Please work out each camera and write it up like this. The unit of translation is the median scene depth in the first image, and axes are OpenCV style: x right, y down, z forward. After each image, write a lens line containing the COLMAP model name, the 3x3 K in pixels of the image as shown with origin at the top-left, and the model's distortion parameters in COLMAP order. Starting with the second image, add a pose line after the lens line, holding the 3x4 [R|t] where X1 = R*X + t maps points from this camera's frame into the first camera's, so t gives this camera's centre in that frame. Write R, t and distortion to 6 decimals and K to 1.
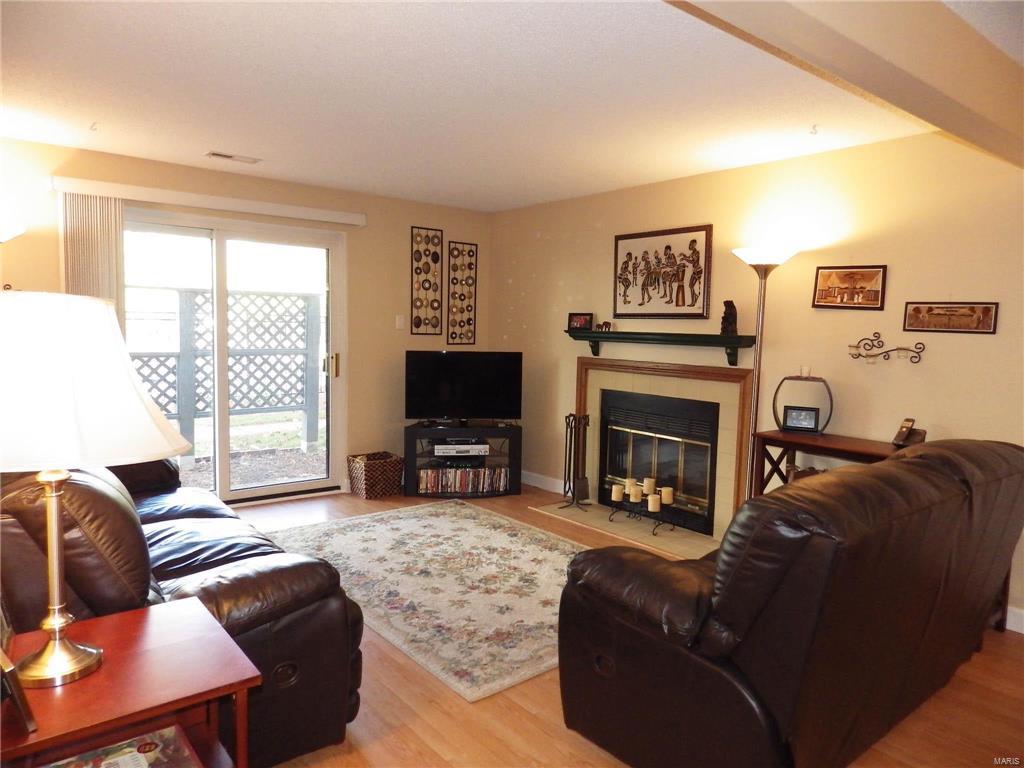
lens RADIAL K [[687.1, 0, 513.2], [0, 687.1, 384.2], [0, 0, 1]] dist [0.012881, -0.006333]
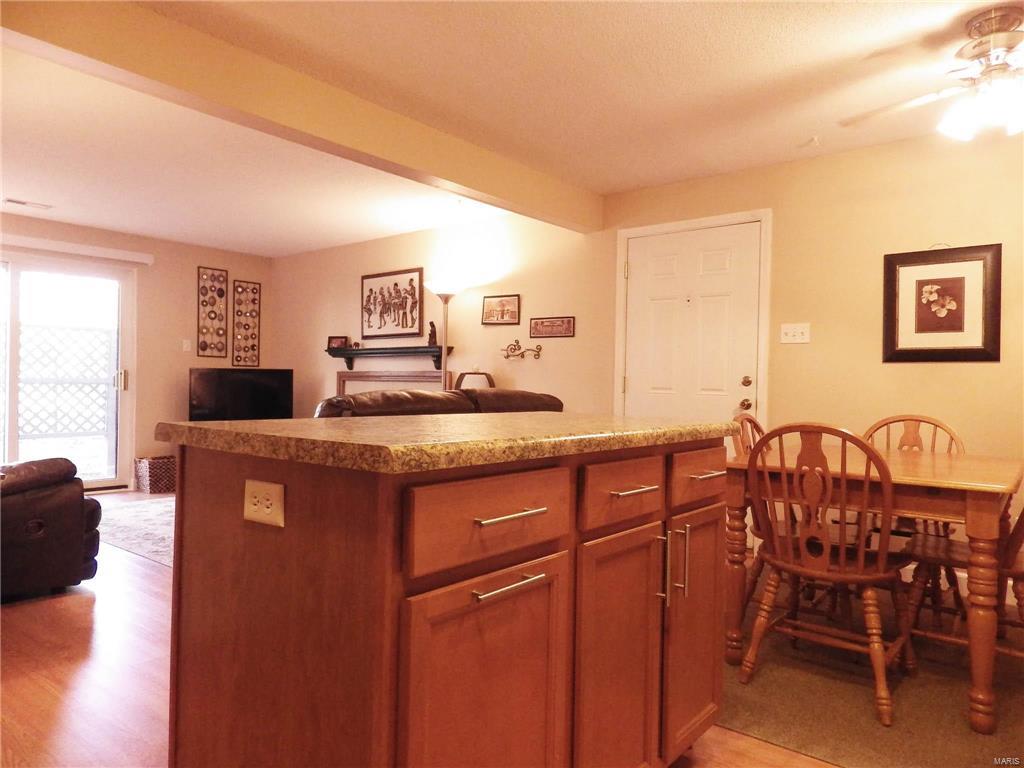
lens RADIAL K [[687.1, 0, 514.4], [0, 687.1, 384.8], [0, 0, 1]] dist [0.012881, -0.006333]
pose [[0.978697, -0.010770, 0.205027, 0.165916], [0.028002, 0.996294, -0.081332, 0.103317], [-0.203392, 0.085340, 0.975371, -0.308210]]
